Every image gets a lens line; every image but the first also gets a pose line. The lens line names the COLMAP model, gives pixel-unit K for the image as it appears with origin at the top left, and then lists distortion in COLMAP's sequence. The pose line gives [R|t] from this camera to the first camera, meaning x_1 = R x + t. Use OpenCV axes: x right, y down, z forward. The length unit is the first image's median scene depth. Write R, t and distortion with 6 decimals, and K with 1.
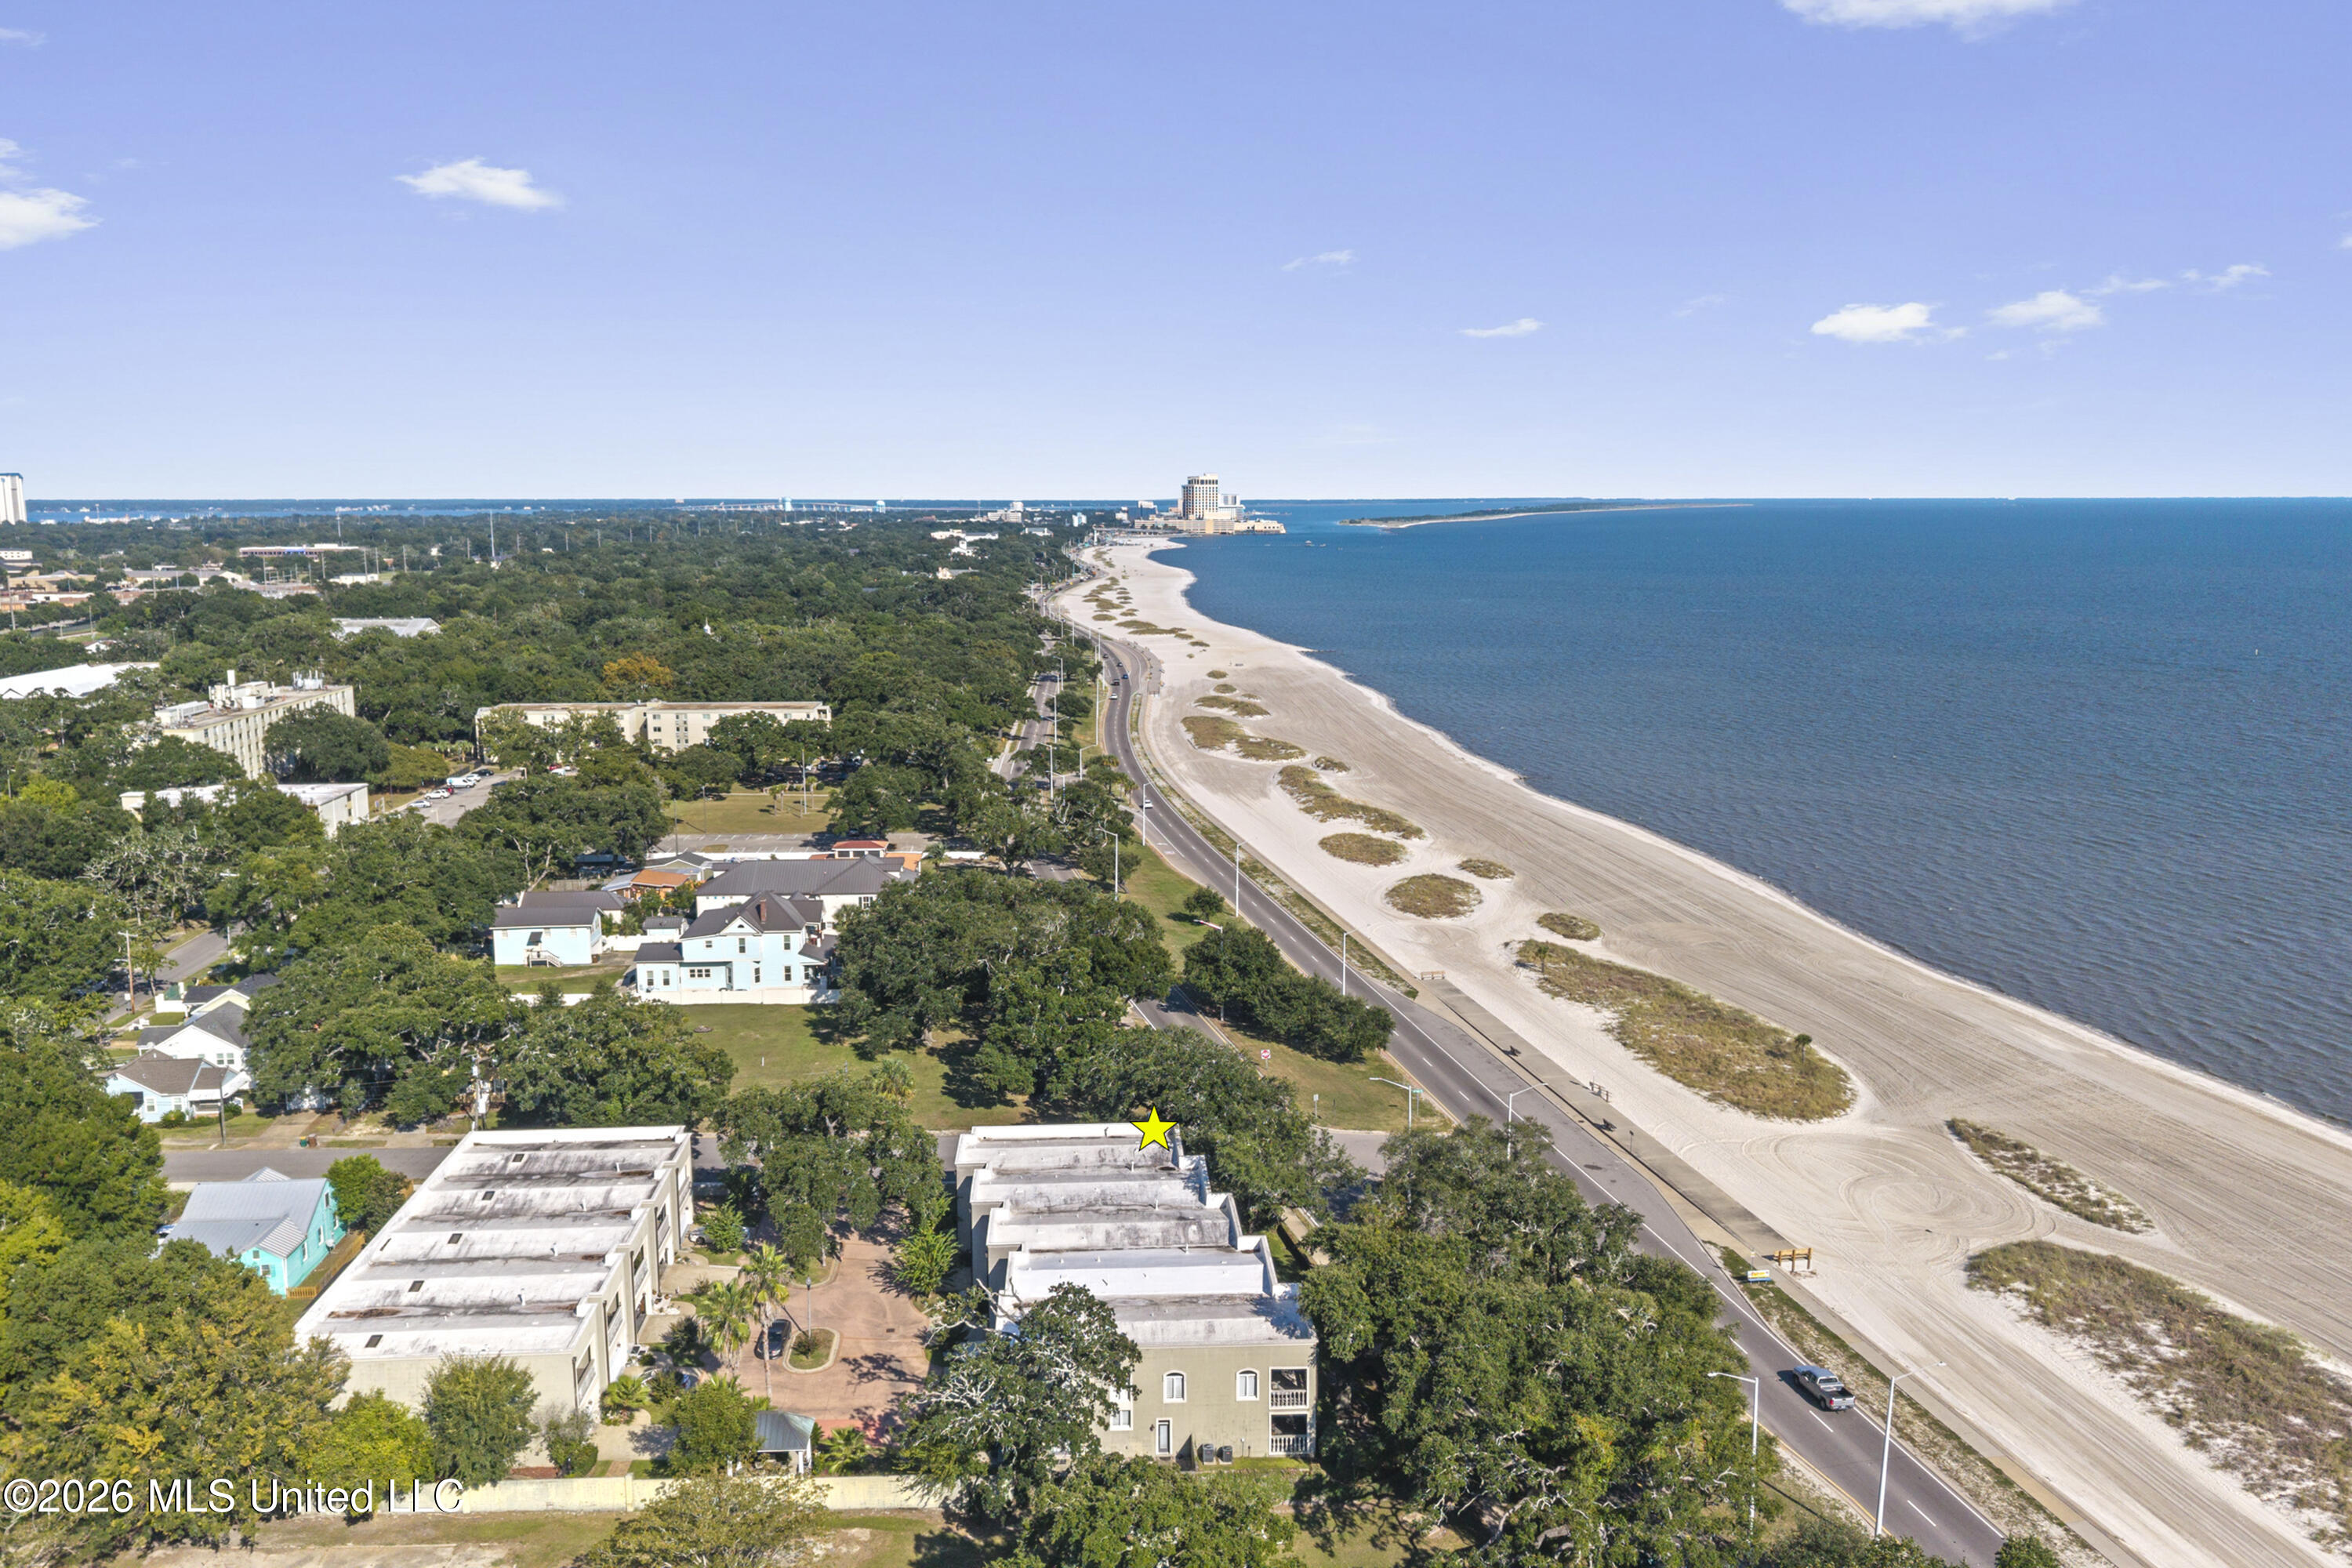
lens RADIAL K [[1830.3, 0, 1176.0], [0, 1830.3, 784.0], [0, 0, 1]] dist [0.018339, 0.004517]
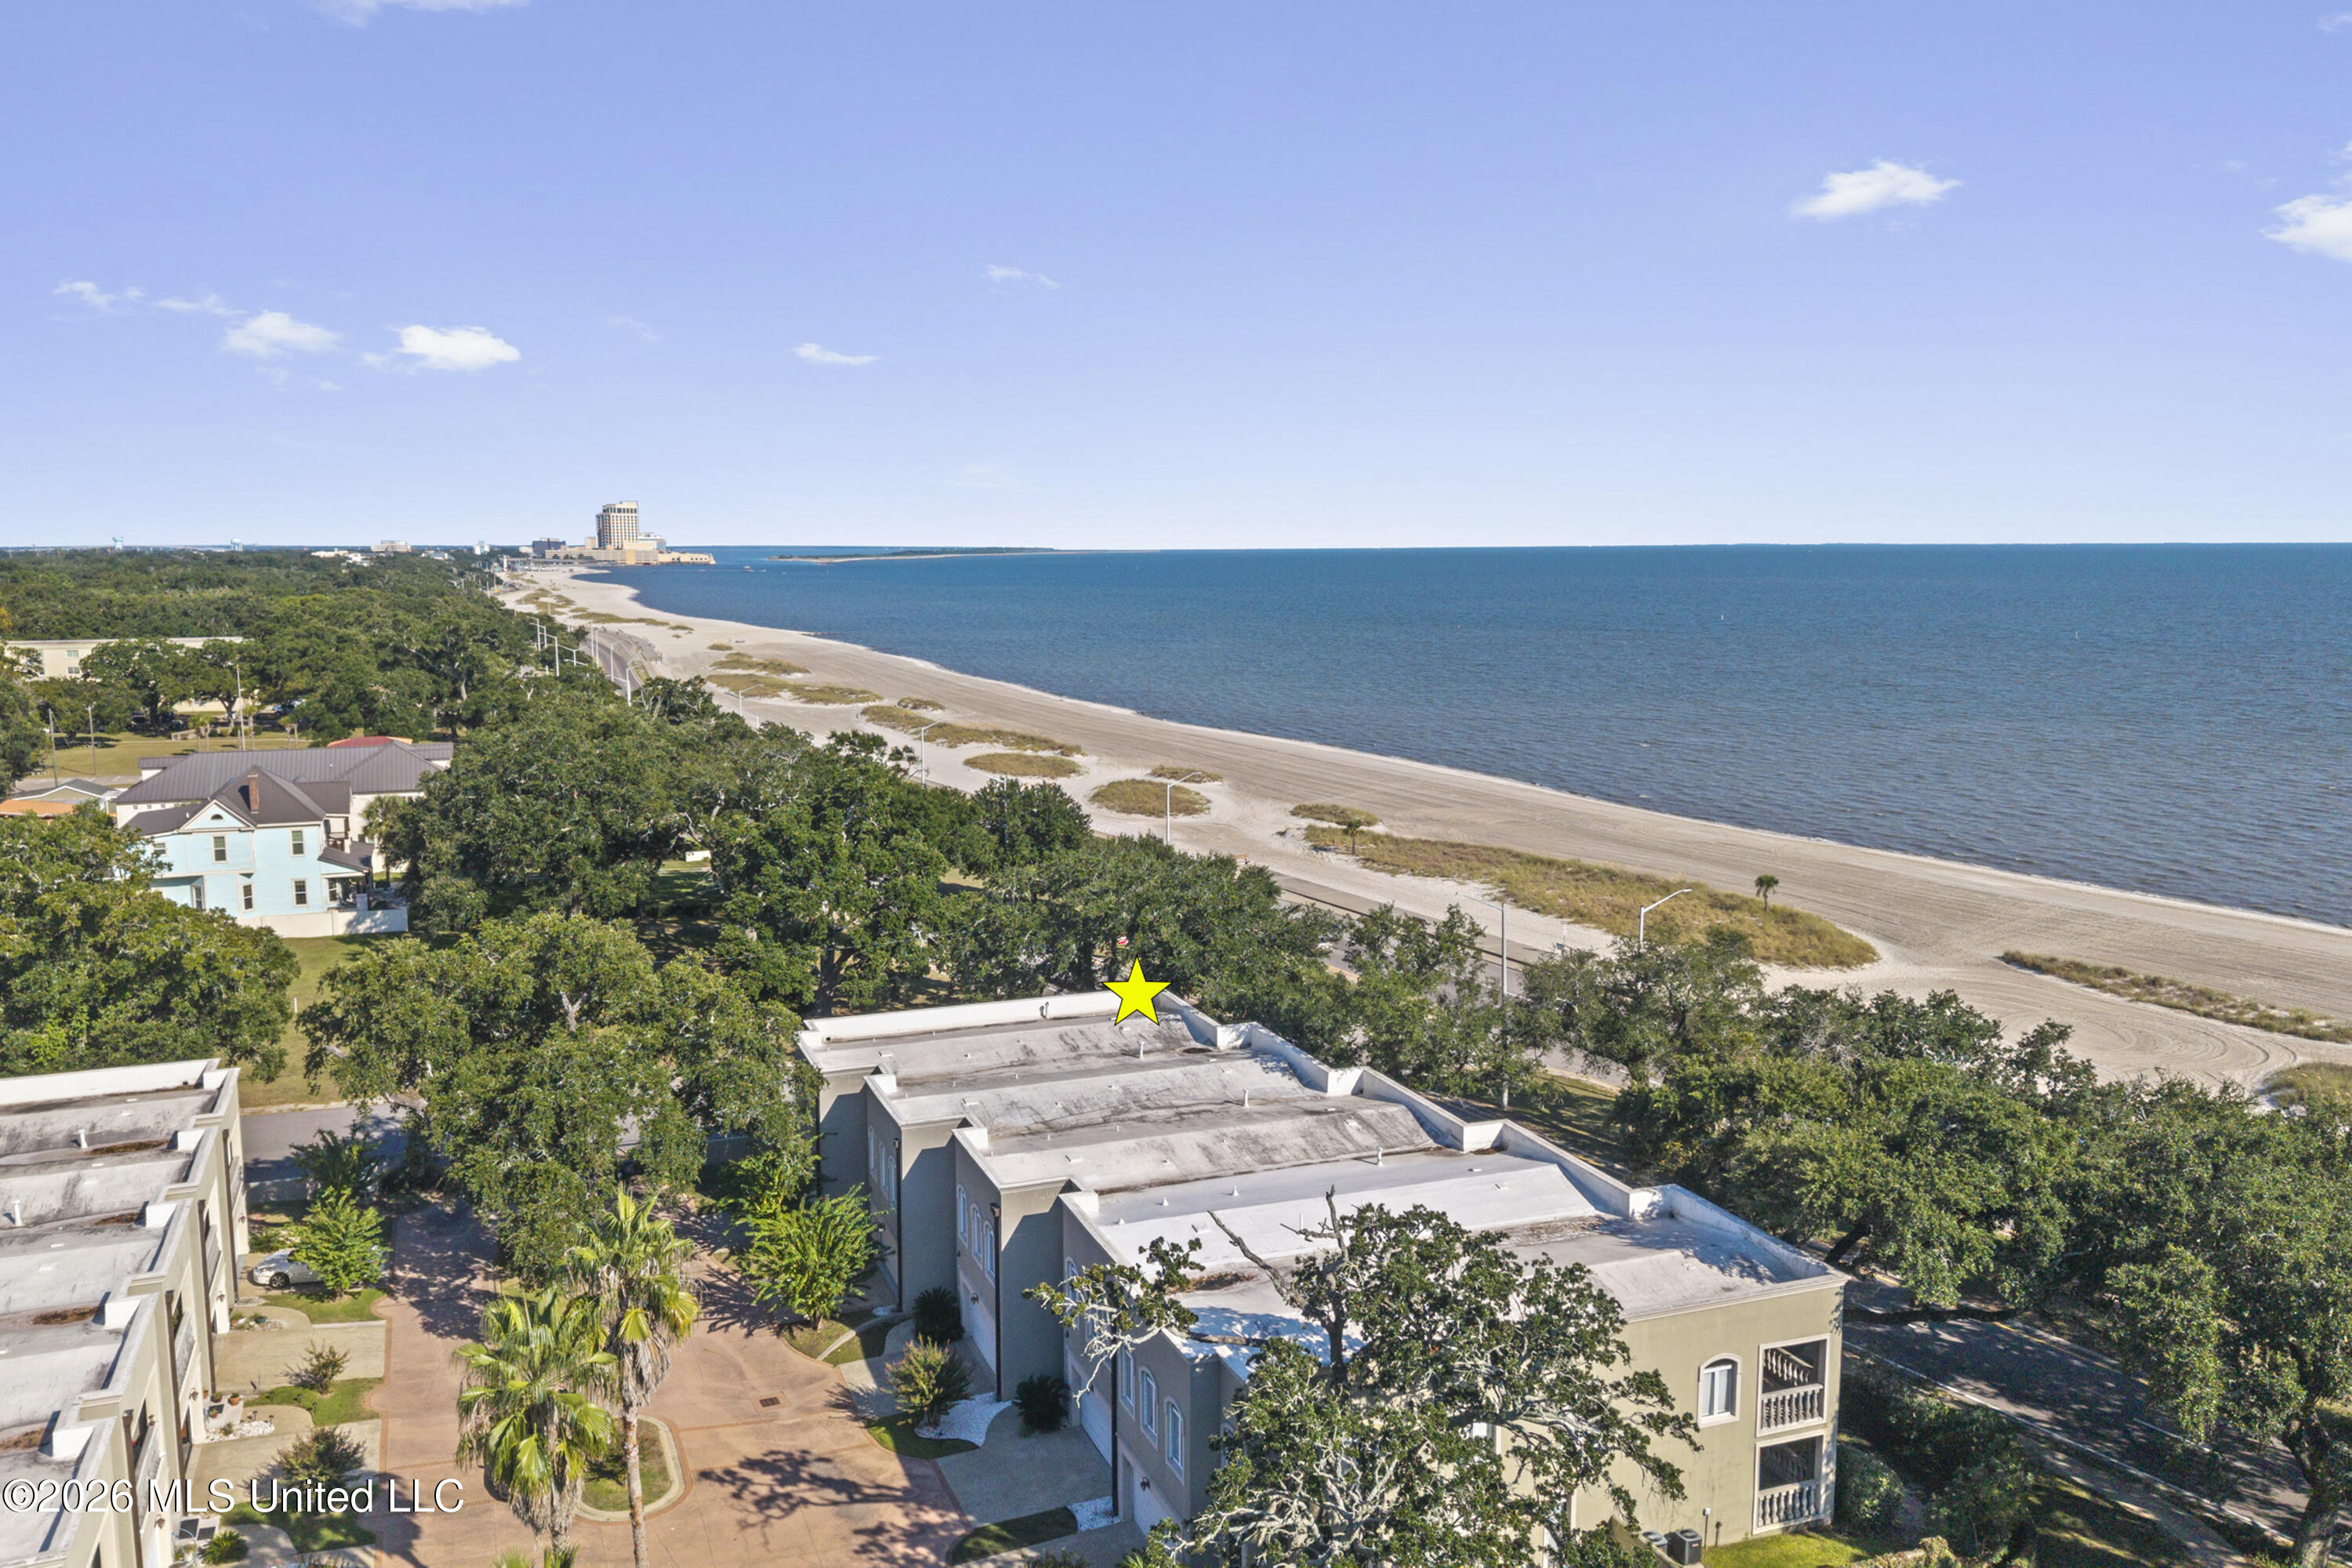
lens RADIAL K [[1839.4, 0, 1171.0], [0, 1839.4, 793.0], [0, 0, 1]] dist [0.015706, -0.005986]
pose [[0.952167, -0.039154, 0.303059, -0.171917], [0.045886, 0.998832, -0.015123, 0.134279], [-0.302113, 0.028306, 0.952852, 0.448358]]
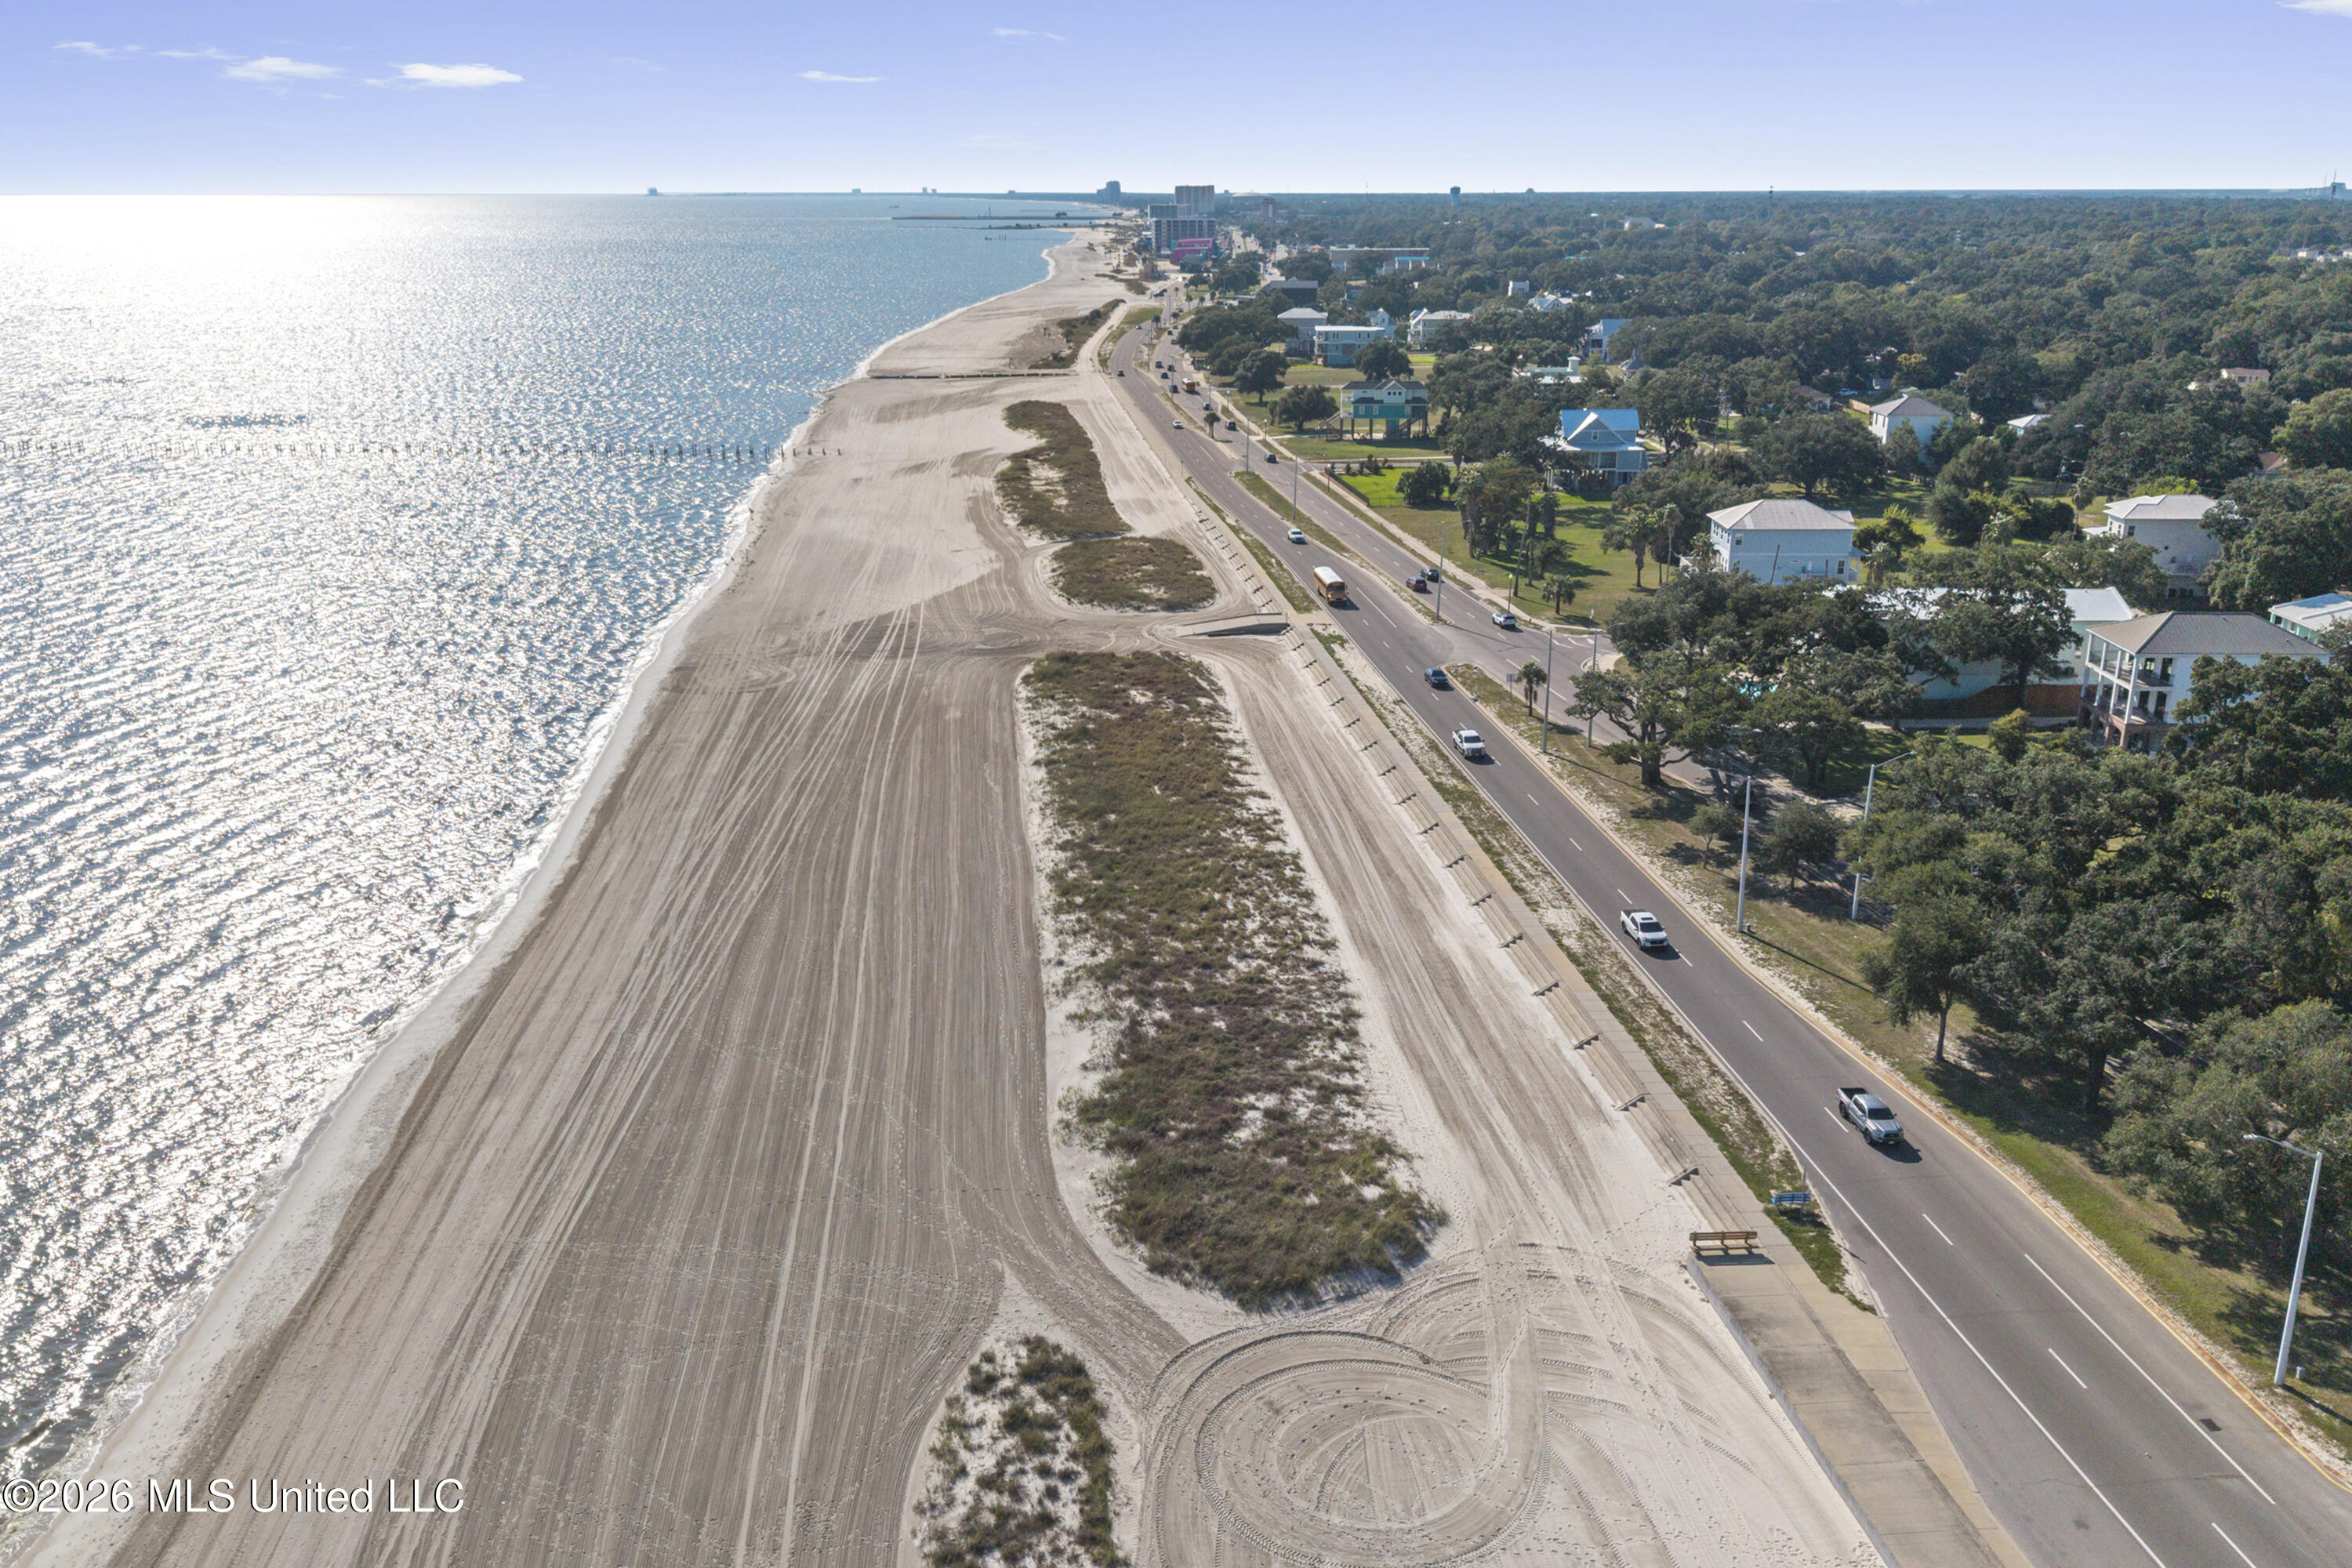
lens RADIAL K [[1847.9, 0, 1106.7], [0, 1847.9, 780.0], [0, 0, 1]] dist [0.142119, -0.359601]
pose [[-0.993502, -0.028551, 0.110177, 0.457646], [0.023441, 0.895945, 0.443547, -0.147644], [-0.111376, 0.443247, -0.889453, 1.449110]]
